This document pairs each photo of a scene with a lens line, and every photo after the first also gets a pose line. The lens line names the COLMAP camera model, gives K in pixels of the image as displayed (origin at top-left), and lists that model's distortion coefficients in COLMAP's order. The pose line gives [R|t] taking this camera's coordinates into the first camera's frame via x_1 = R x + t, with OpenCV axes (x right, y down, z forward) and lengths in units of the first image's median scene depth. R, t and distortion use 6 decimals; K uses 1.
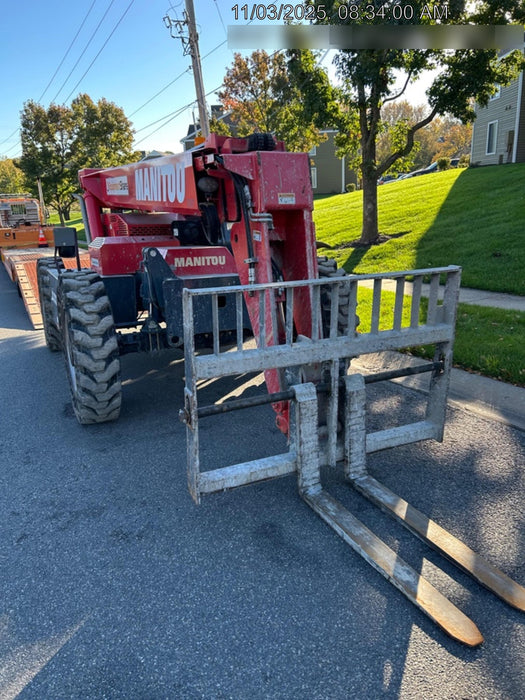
lens RADIAL K [[519.6, 0, 255.6], [0, 519.6, 344.6], [0, 0, 1]] dist [0.023235, -0.001887]
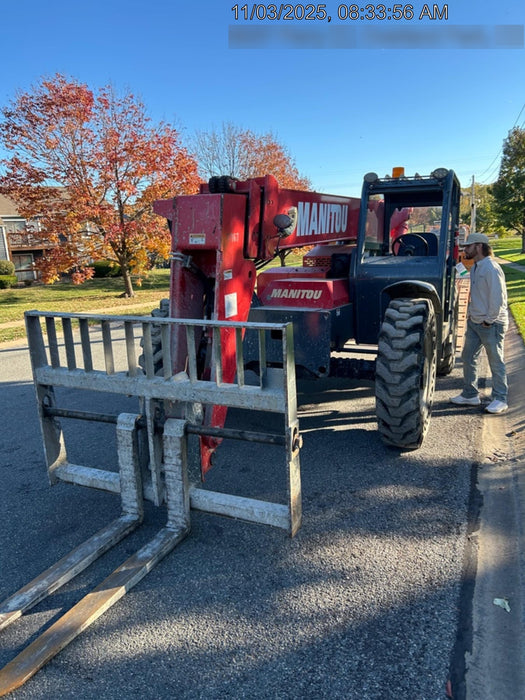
lens RADIAL K [[512.0, 0, 262.5], [0, 512.0, 350.0], [0, 0, 1]] dist [0.032785, -0.001820]
pose [[0.668667, 0.161947, -0.725712, 0.834069], [-0.181938, 0.981961, 0.051494, -0.128715], [0.720960, 0.097602, 0.686069, 0.383492]]
